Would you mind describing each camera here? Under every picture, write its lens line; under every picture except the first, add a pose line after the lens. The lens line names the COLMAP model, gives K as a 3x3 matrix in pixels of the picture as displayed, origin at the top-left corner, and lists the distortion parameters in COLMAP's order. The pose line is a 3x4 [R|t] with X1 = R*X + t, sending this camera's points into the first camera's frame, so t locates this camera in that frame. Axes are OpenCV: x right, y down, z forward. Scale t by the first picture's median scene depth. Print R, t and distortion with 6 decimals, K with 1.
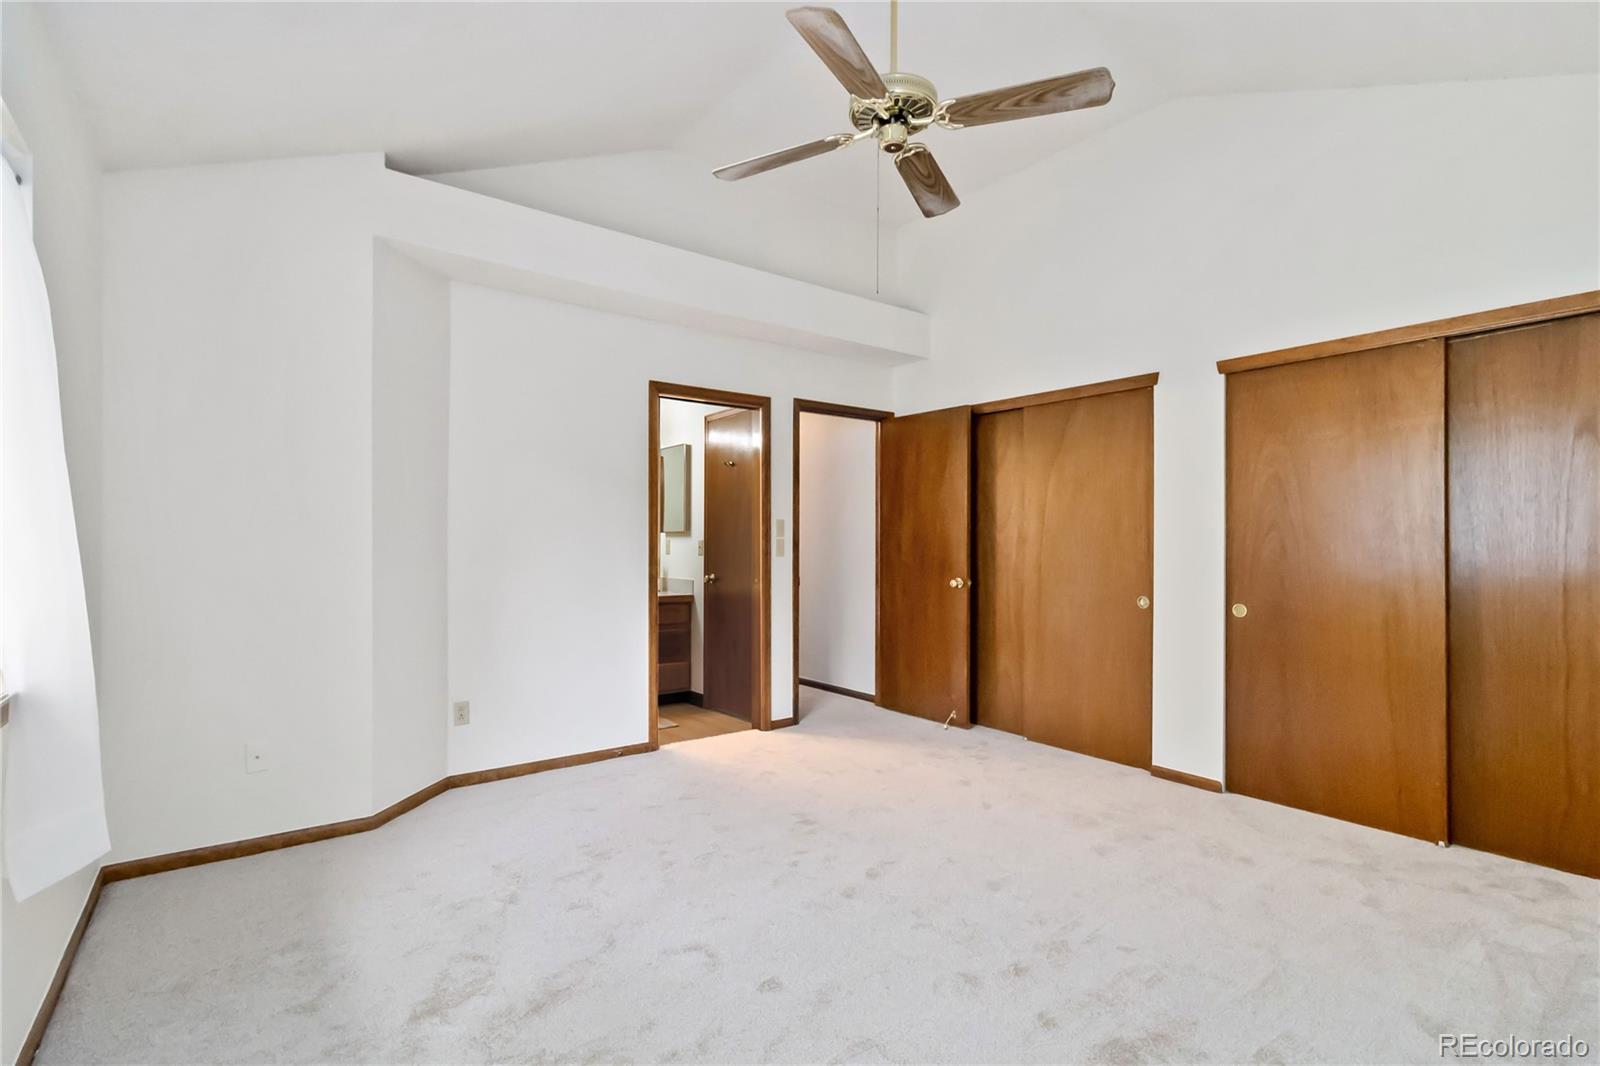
lens RADIAL K [[753.6, 0, 800.0], [0, 753.6, 533.0], [0, 0, 1]] dist [0.001596, 0.000292]
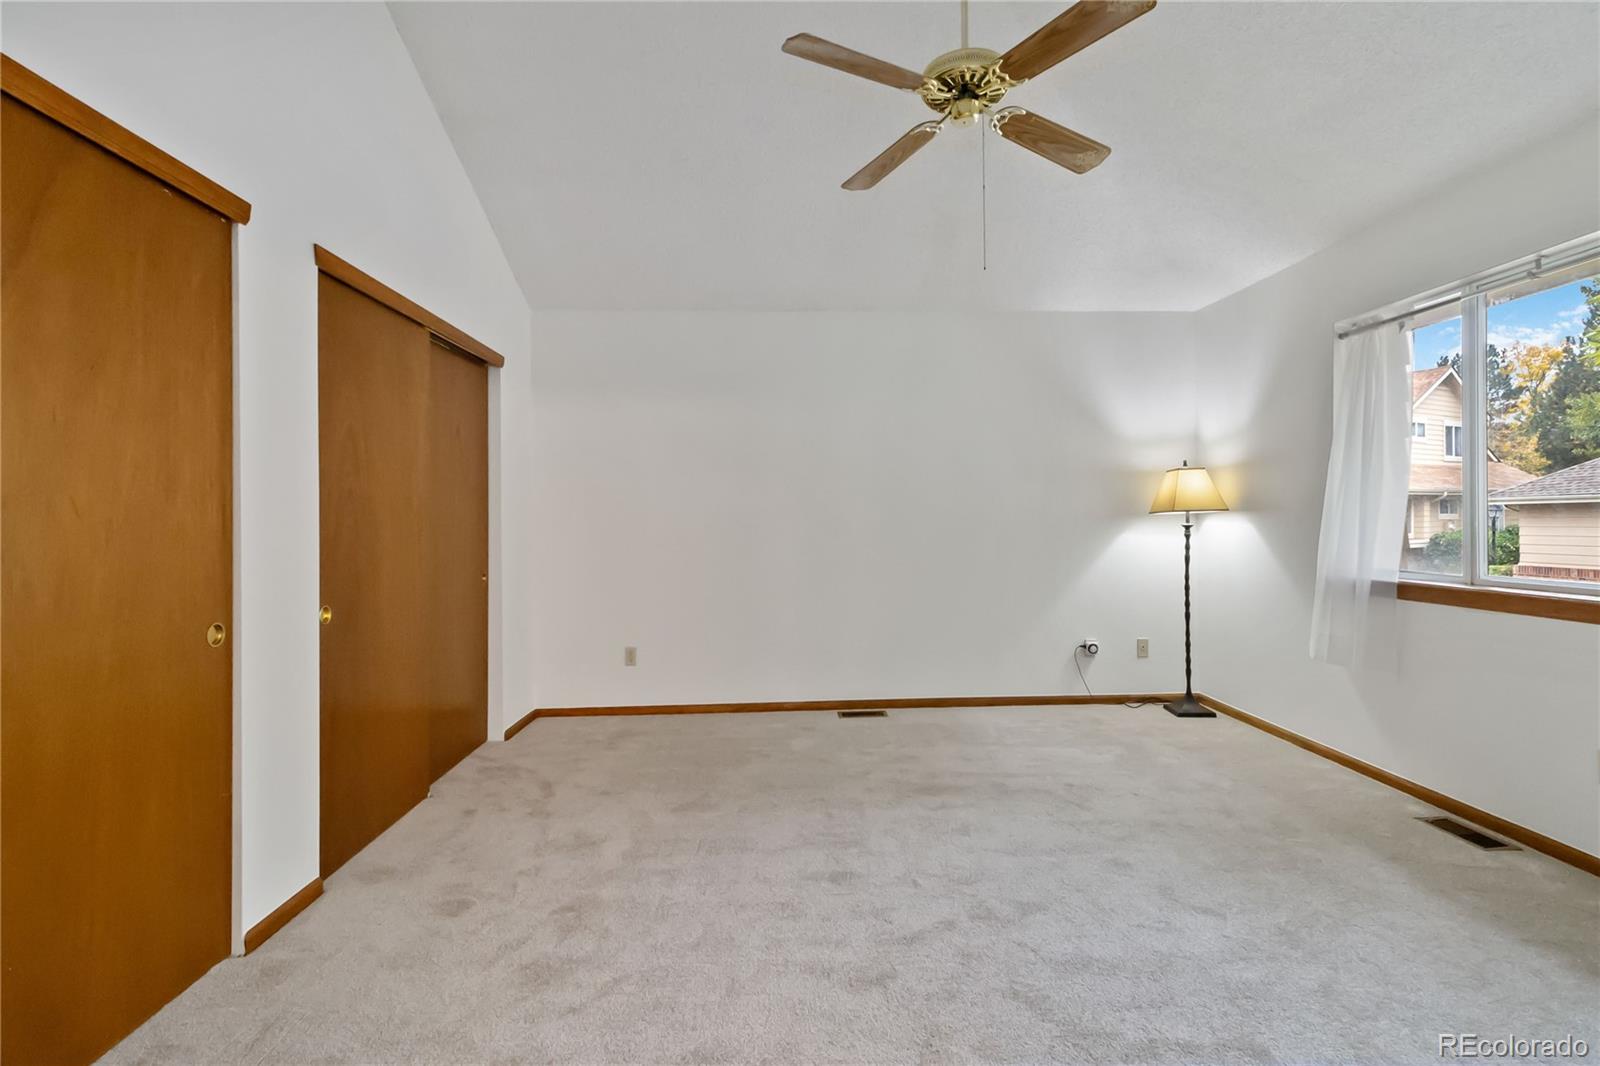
lens RADIAL K [[753.6, 0, 800.0], [0, 753.6, 533.0], [0, 0, 1]] dist [0.001596, 0.000292]
pose [[-0.837232, -0.009028, 0.546774, -0.155265], [-0.005731, 0.999954, 0.007735, 0.017135], [-0.546818, 0.003342, -0.837245, 1.242687]]
